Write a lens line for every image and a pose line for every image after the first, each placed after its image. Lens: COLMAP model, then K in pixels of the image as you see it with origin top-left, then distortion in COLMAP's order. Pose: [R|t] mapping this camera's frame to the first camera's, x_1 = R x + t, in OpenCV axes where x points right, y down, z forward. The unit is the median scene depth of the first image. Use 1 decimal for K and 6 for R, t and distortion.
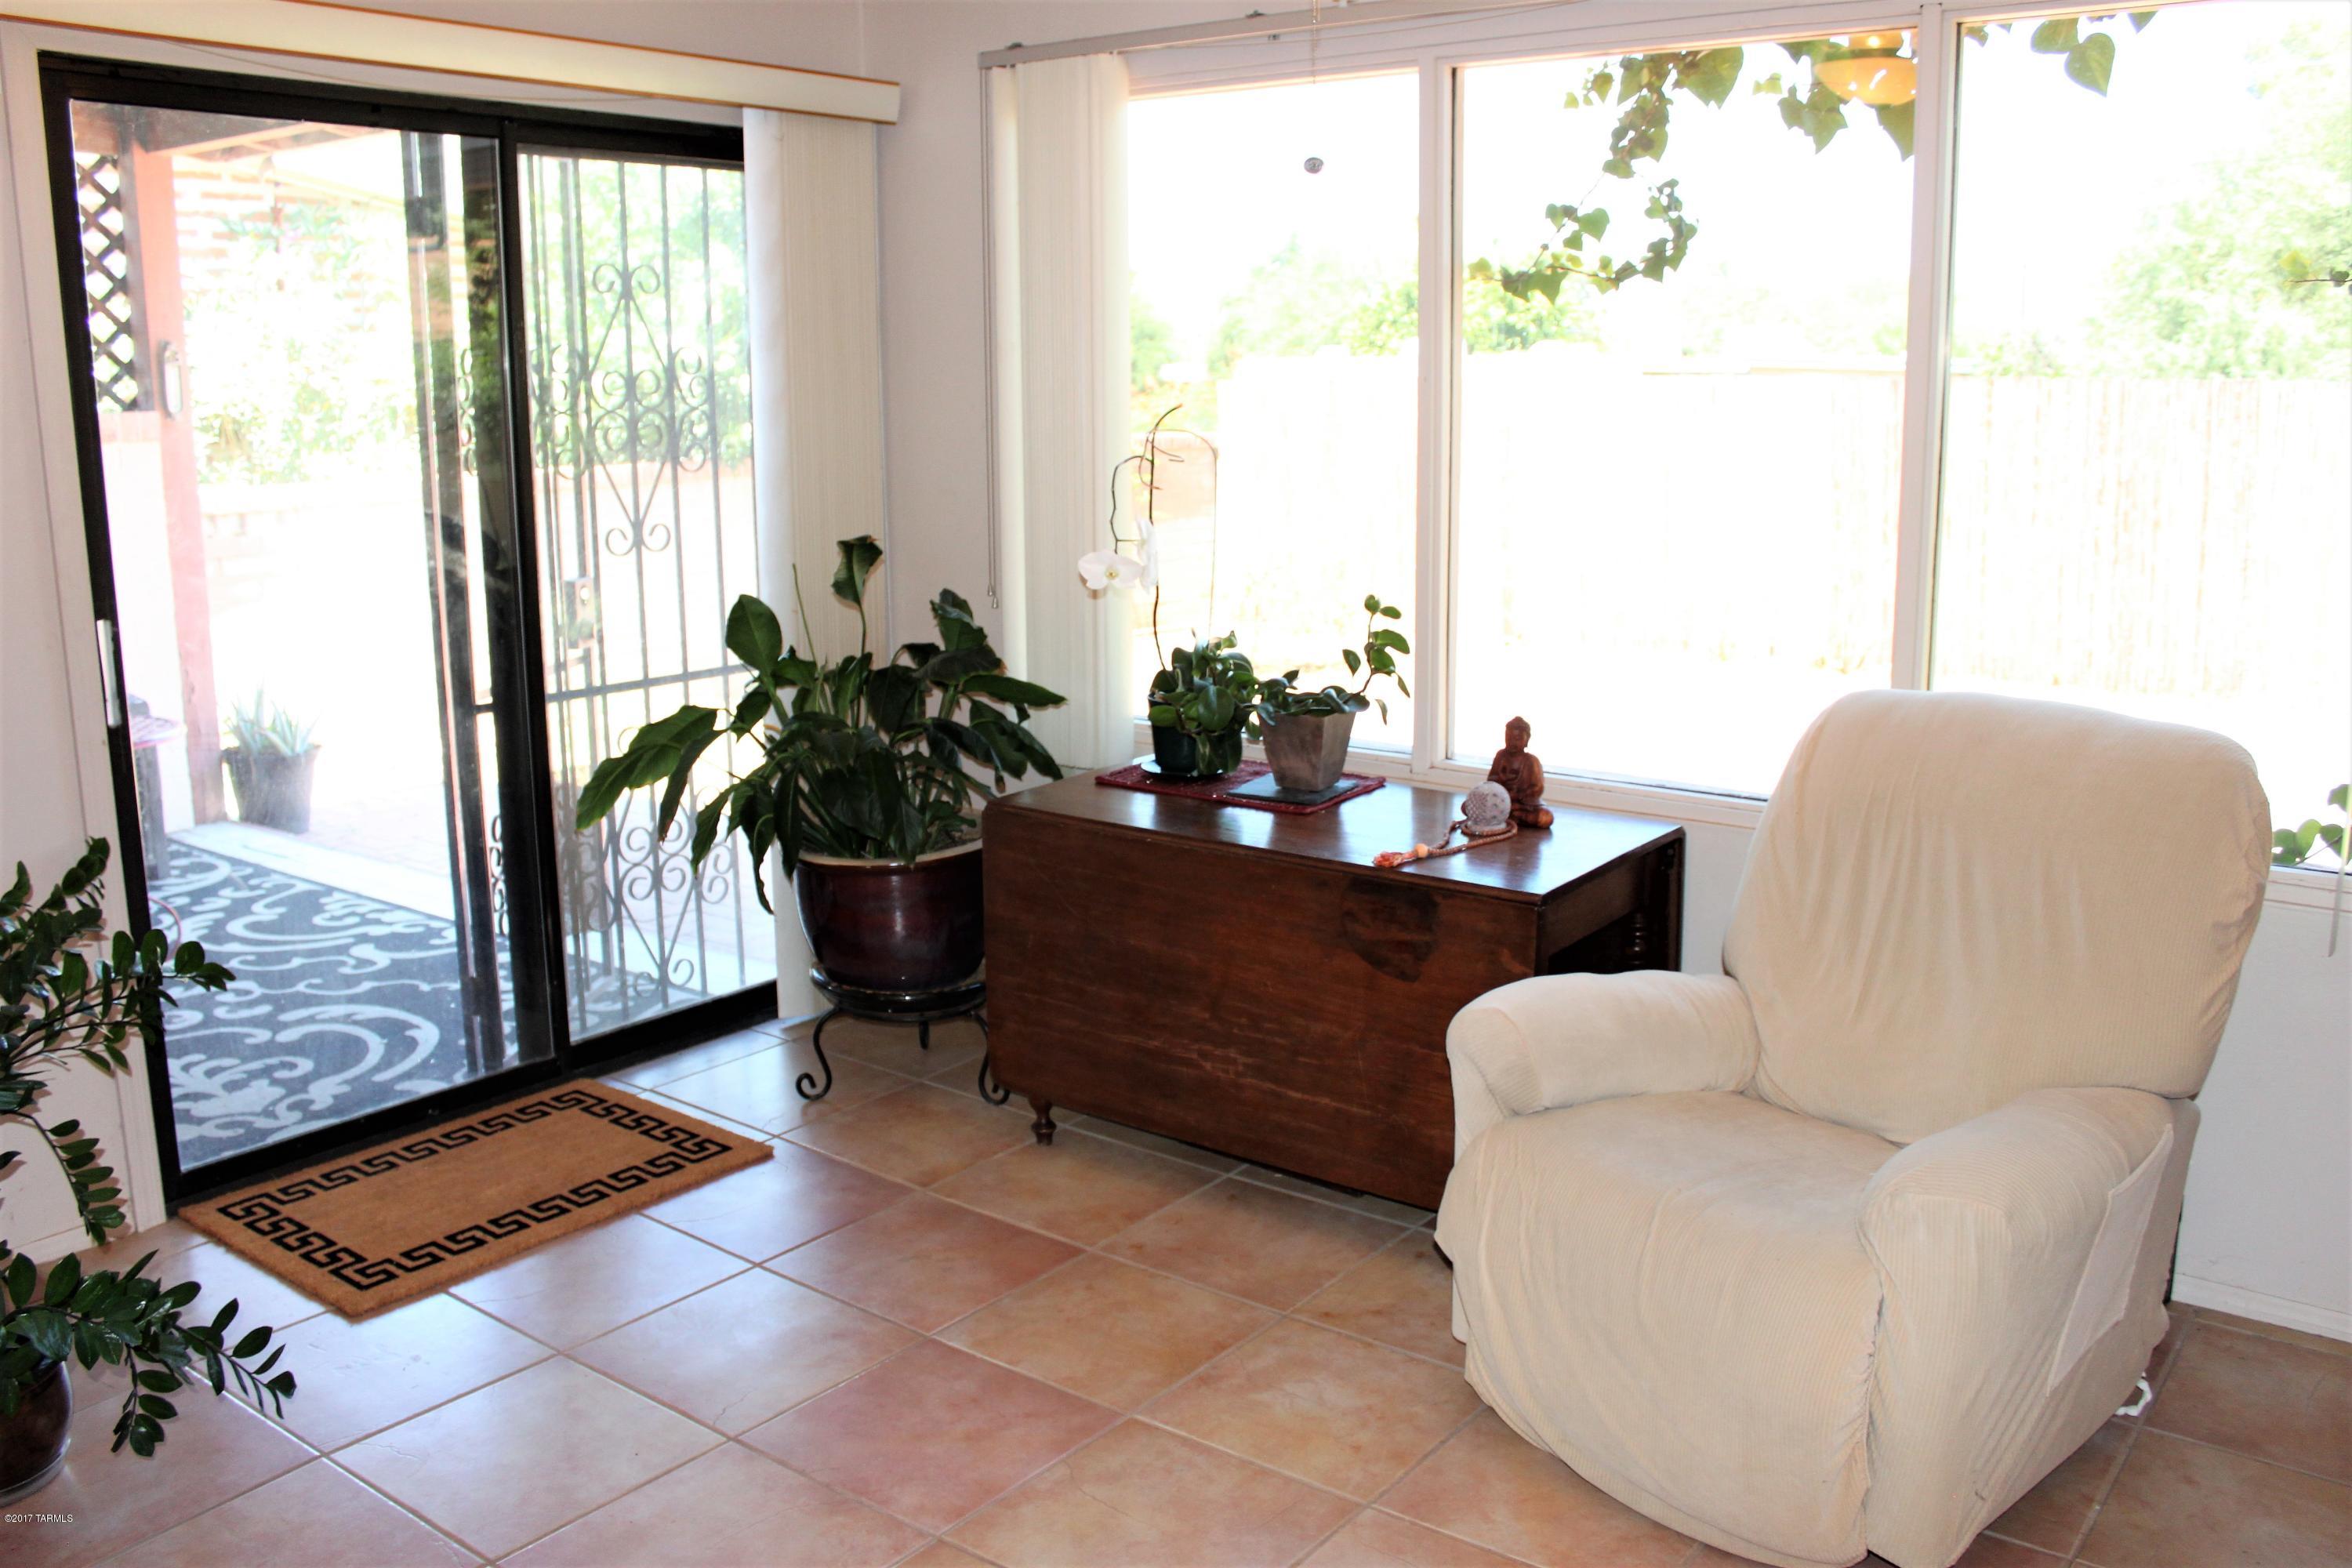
lens RADIAL K [[1968.5, 0, 1176.8], [0, 1968.5, 788.9], [0, 0, 1]] dist [-0.083624, 0.043997]
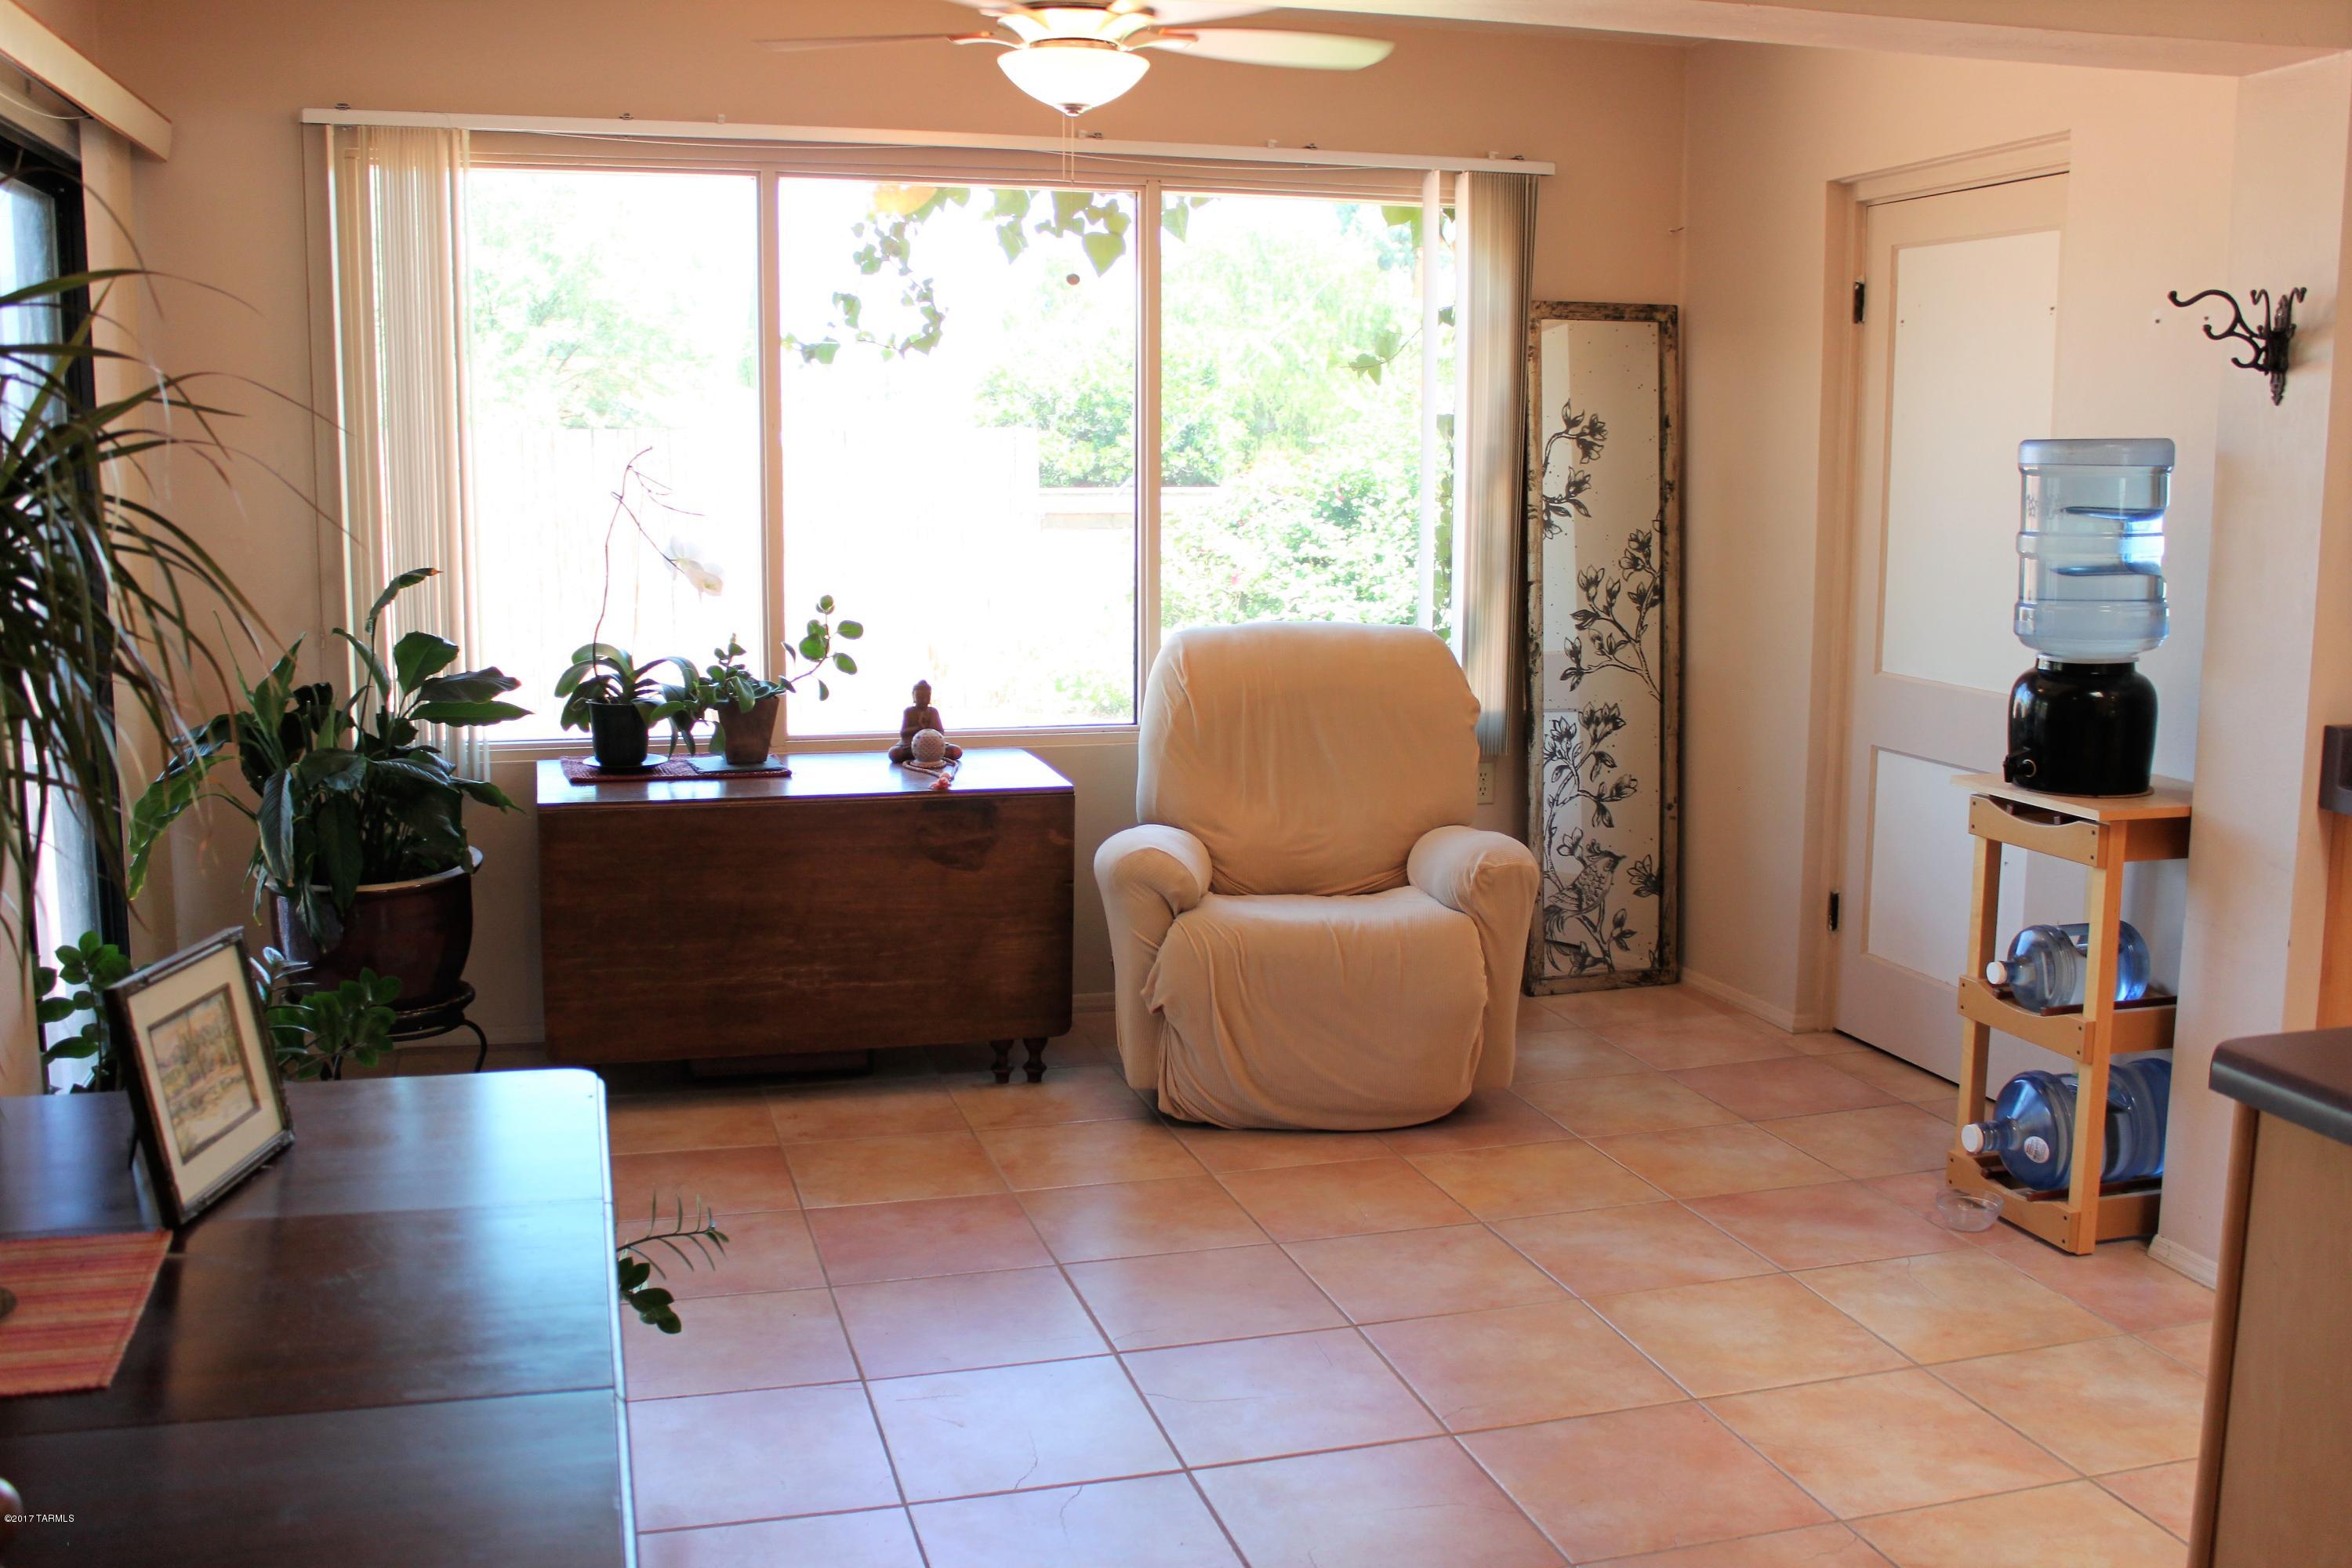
lens RADIAL K [[2126.1, 0, 1170.3], [0, 2126.1, 775.1], [0, 0, 1]] dist [-0.078077, 0.001237]
pose [[0.607984, -0.110826, 0.786177, -0.867011], [0.152947, 0.988011, 0.020997, 0.022200], [-0.779078, 0.107478, 0.617645, -0.002115]]
